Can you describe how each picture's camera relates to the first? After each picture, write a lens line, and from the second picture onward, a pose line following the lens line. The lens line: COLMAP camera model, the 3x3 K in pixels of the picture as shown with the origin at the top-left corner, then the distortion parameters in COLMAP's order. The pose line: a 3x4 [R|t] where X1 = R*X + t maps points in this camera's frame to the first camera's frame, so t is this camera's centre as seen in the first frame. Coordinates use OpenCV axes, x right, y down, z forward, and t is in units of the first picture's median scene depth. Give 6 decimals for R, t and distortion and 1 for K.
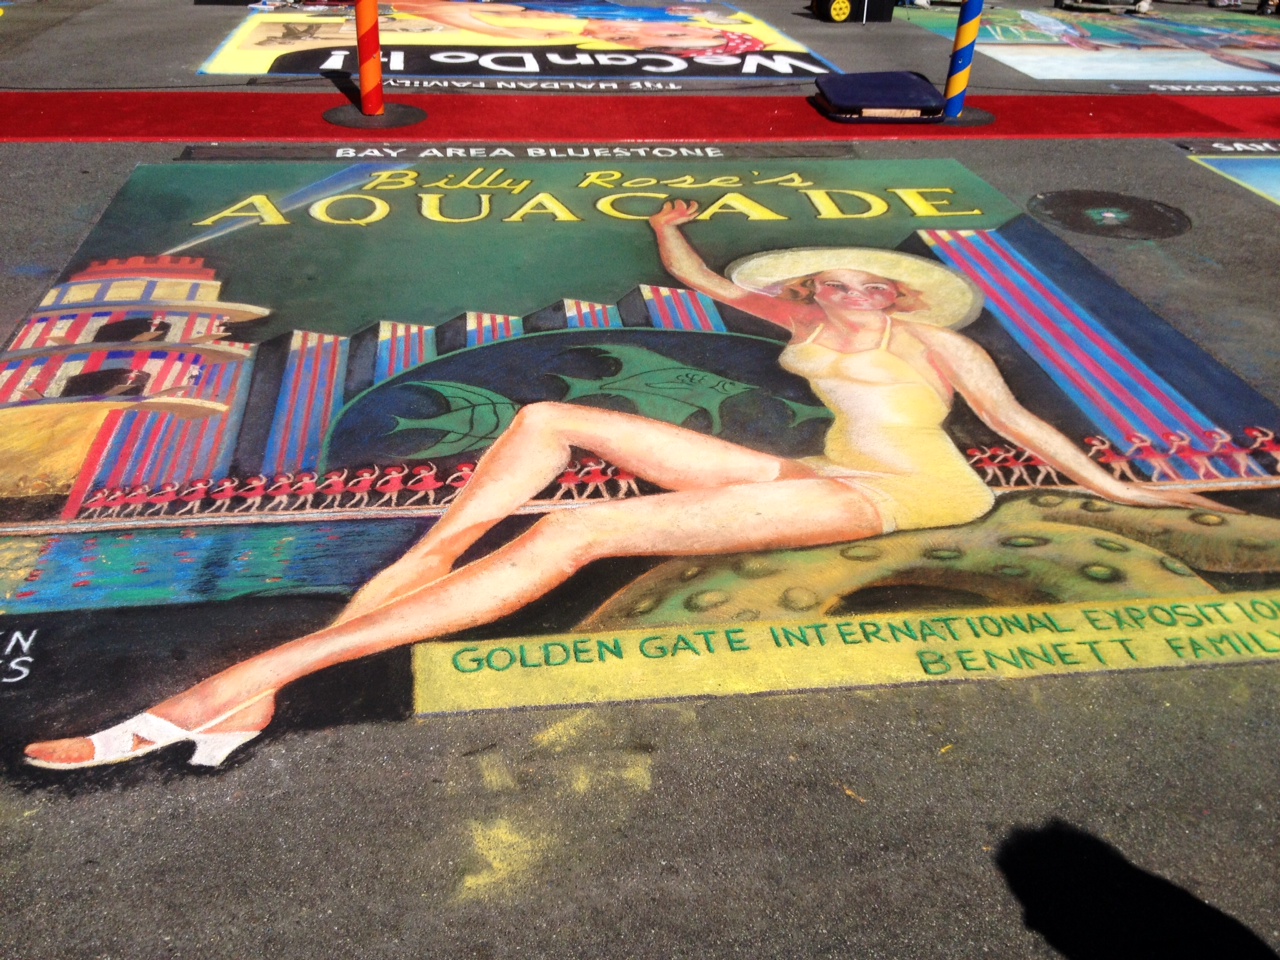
lens RADIAL K [[1303.7, 0, 637.3], [0, 1303.7, 478.0], [0, 0, 1]] dist [0.071057, 0.000000]
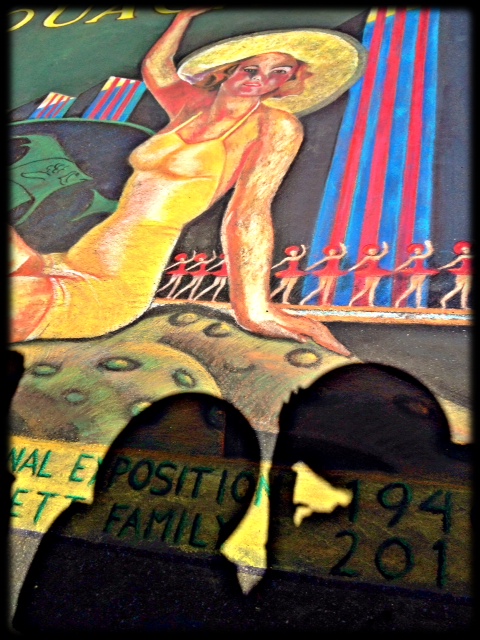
lens RADIAL K [[651.8, 0, 241.0], [0, 651.8, 322.9], [0, 0, 1]] dist [0.071057, 0.000000]
pose [[0.897788, 0.122827, -0.422955, 0.543726], [0.011963, 0.953170, 0.302197, -0.135079], [0.440266, -0.276369, 0.854275, 0.500708]]
